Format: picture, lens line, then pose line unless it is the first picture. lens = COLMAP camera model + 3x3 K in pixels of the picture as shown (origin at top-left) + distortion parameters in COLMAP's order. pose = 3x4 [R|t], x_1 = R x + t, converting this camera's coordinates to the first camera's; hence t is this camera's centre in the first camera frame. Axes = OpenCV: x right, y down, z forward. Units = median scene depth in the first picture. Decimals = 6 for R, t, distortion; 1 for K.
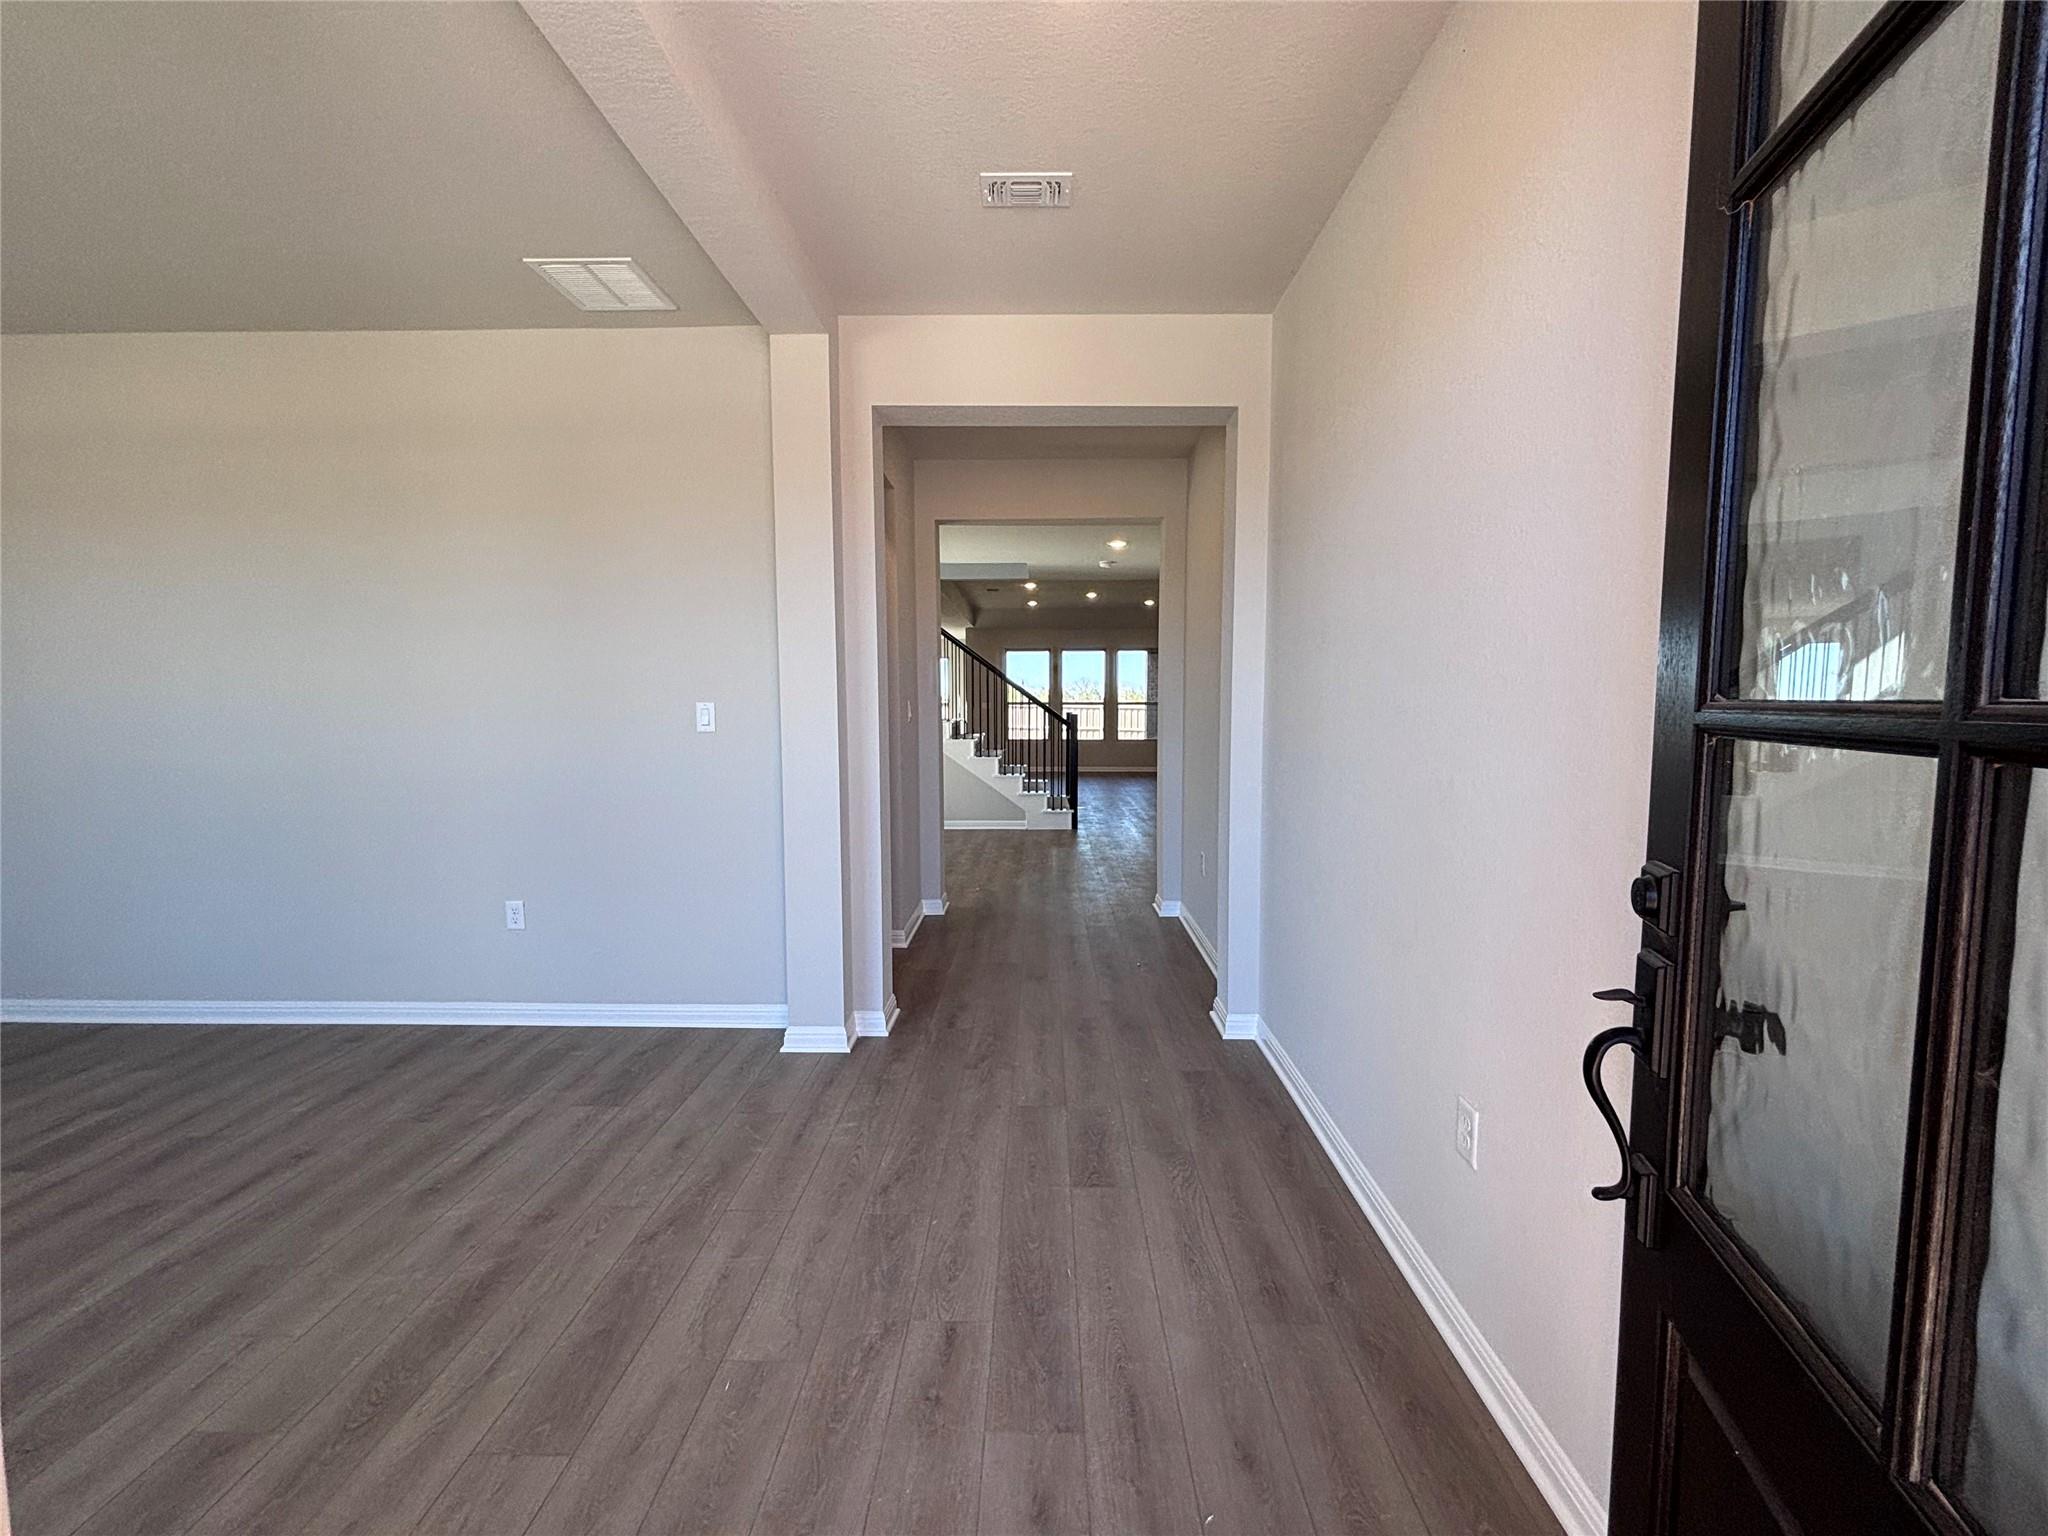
lens RADIAL K [[829.4, 0, 1017.4], [0, 829.4, 761.7], [0, 0, 1]] dist [0.002007, -0.000508]
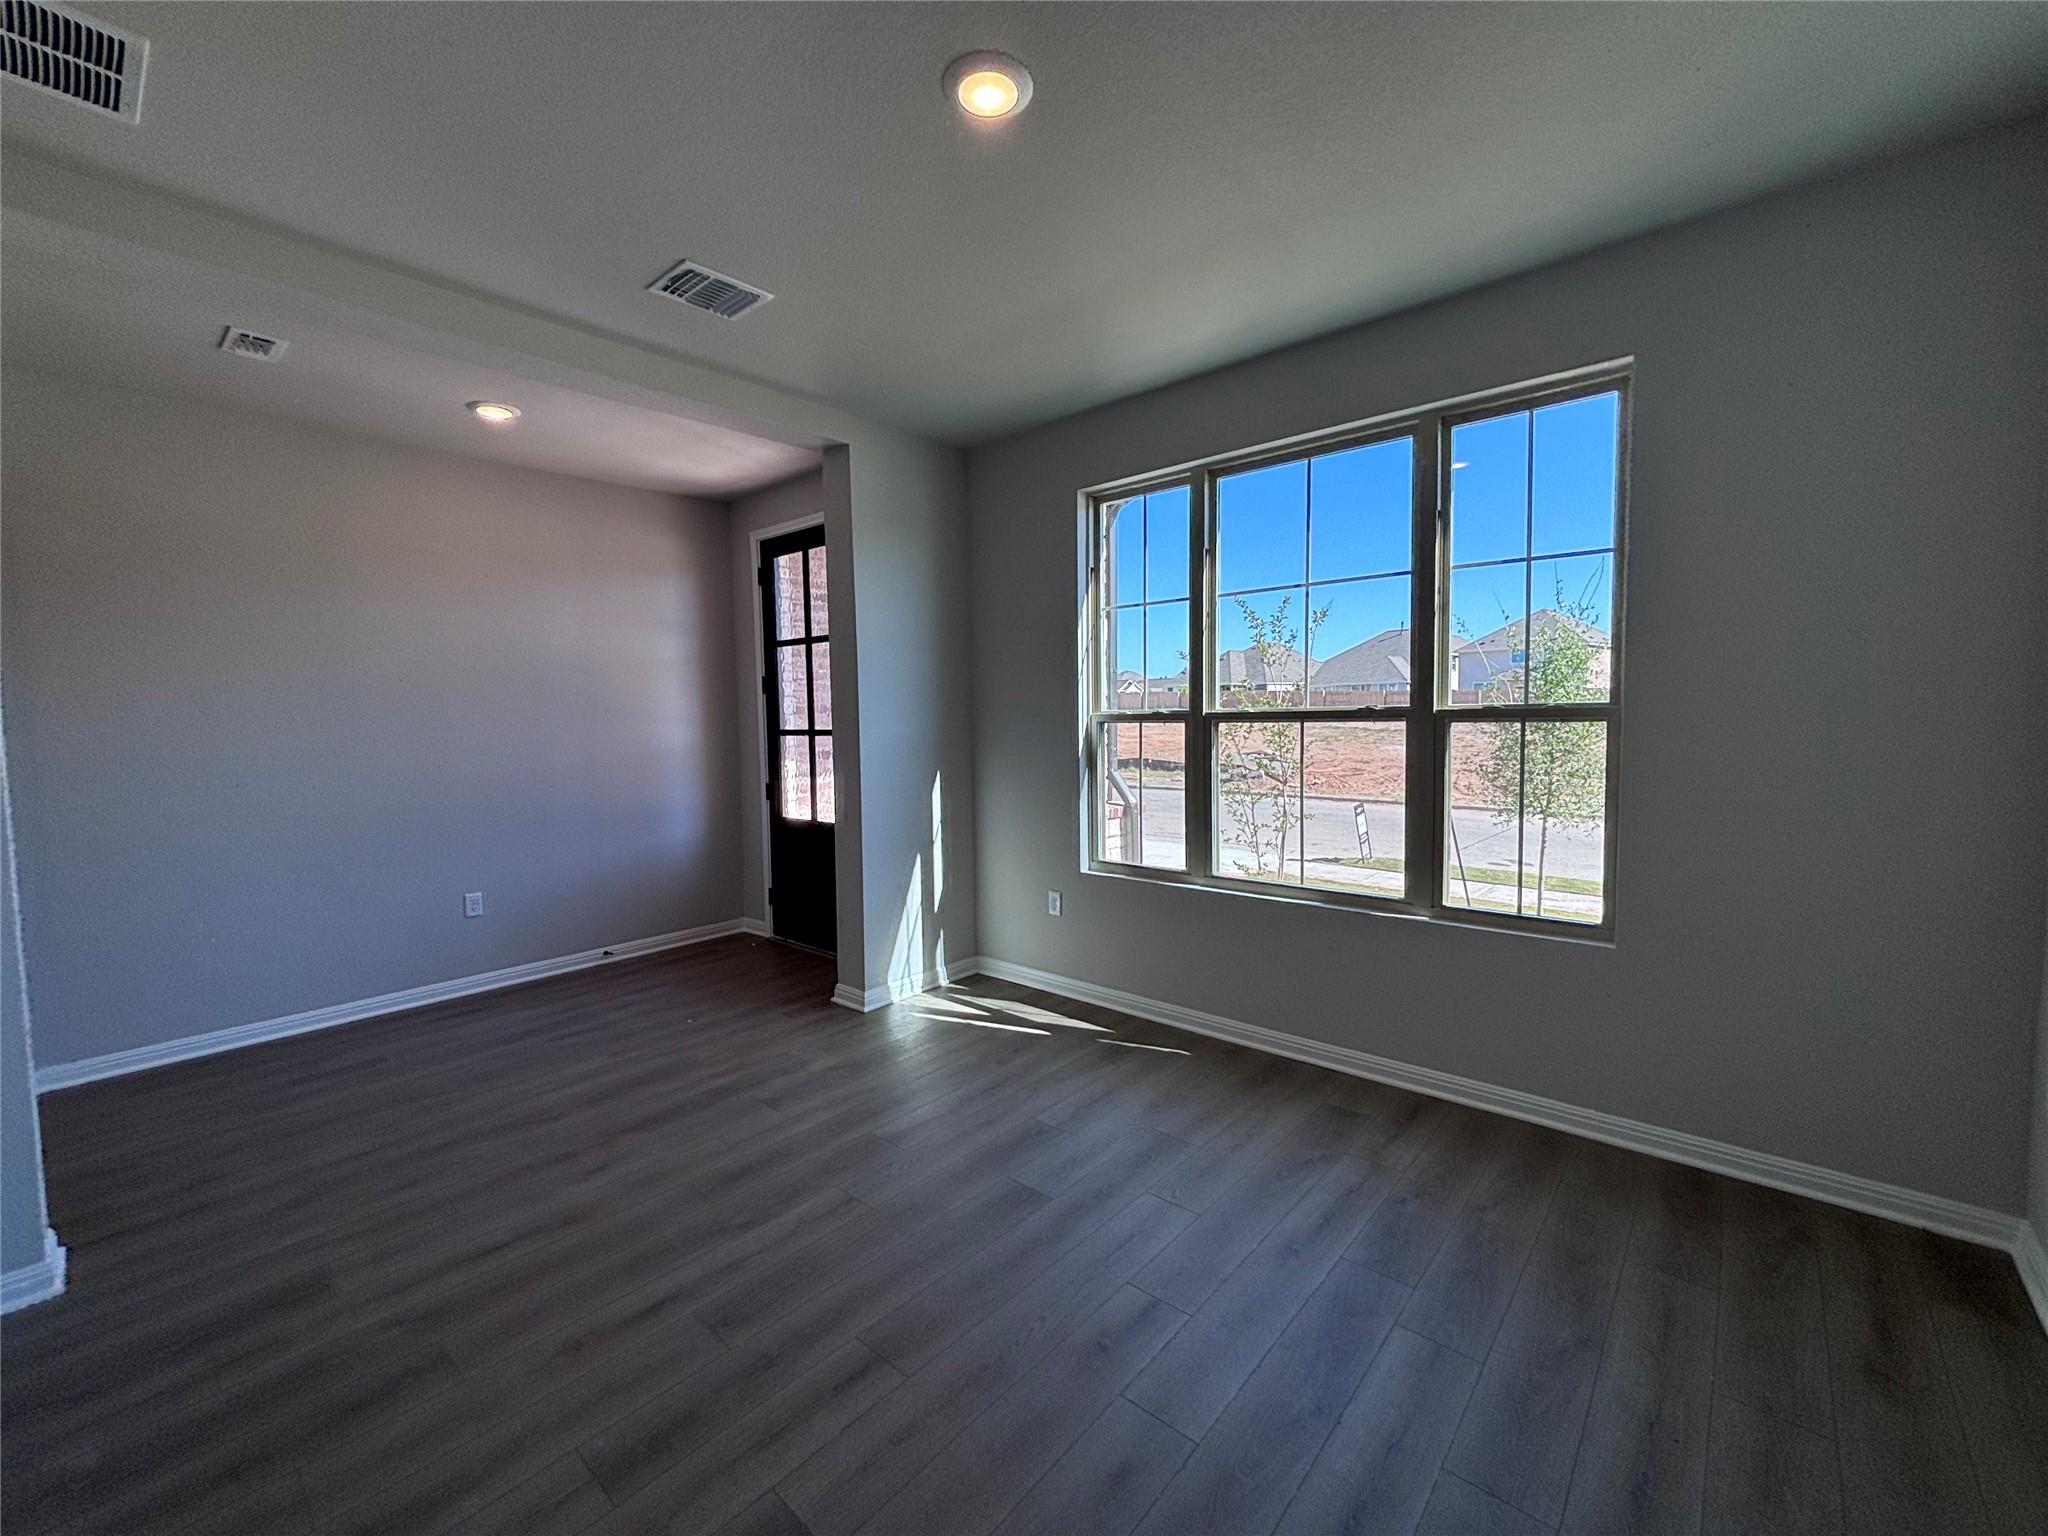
lens RADIAL K [[829.4, 0, 1026.2], [0, 829.4, 765.3], [0, 0, 1]] dist [0.002007, -0.000508]
pose [[-0.764489, -0.024461, 0.644173, -1.629753], [0.070223, 0.990173, 0.120939, -0.117653], [-0.640801, 0.137692, -0.755258, 1.214468]]
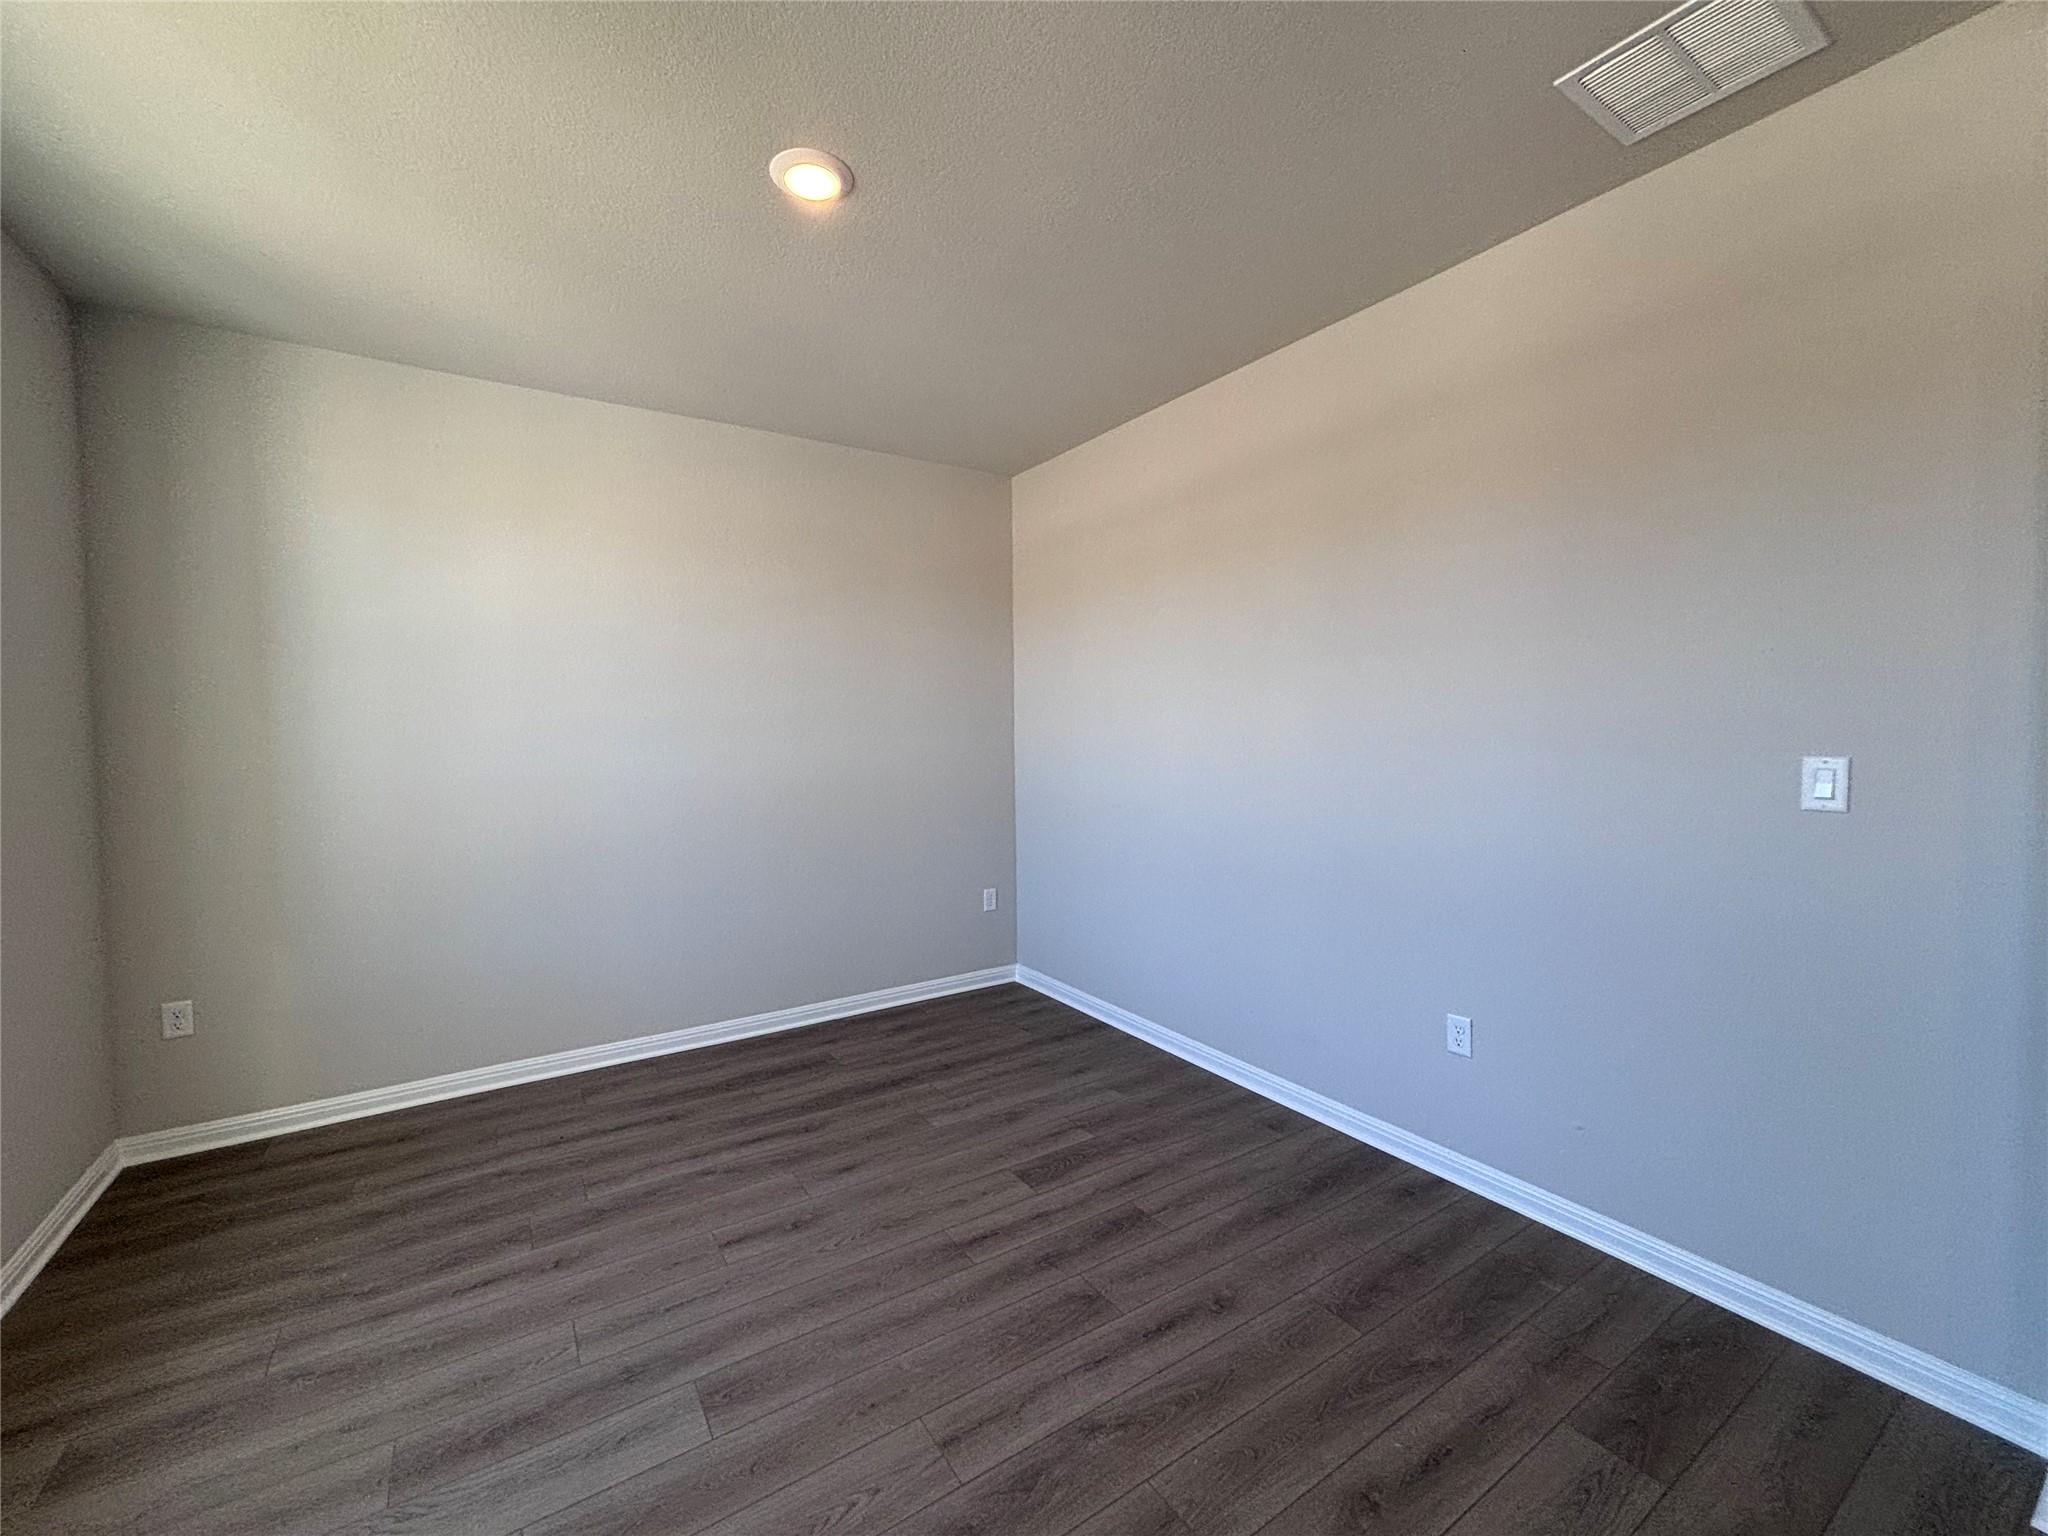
lens RADIAL K [[829.4, 0, 1028.6], [0, 829.4, 769.3], [0, 0, 1]] dist [0.002007, -0.000508]
pose [[0.568651, 0.035211, -0.821825, -0.302638], [-0.053935, 0.998529, 0.005462, -0.052154], [0.820808, 0.041220, 0.569714, 0.339295]]
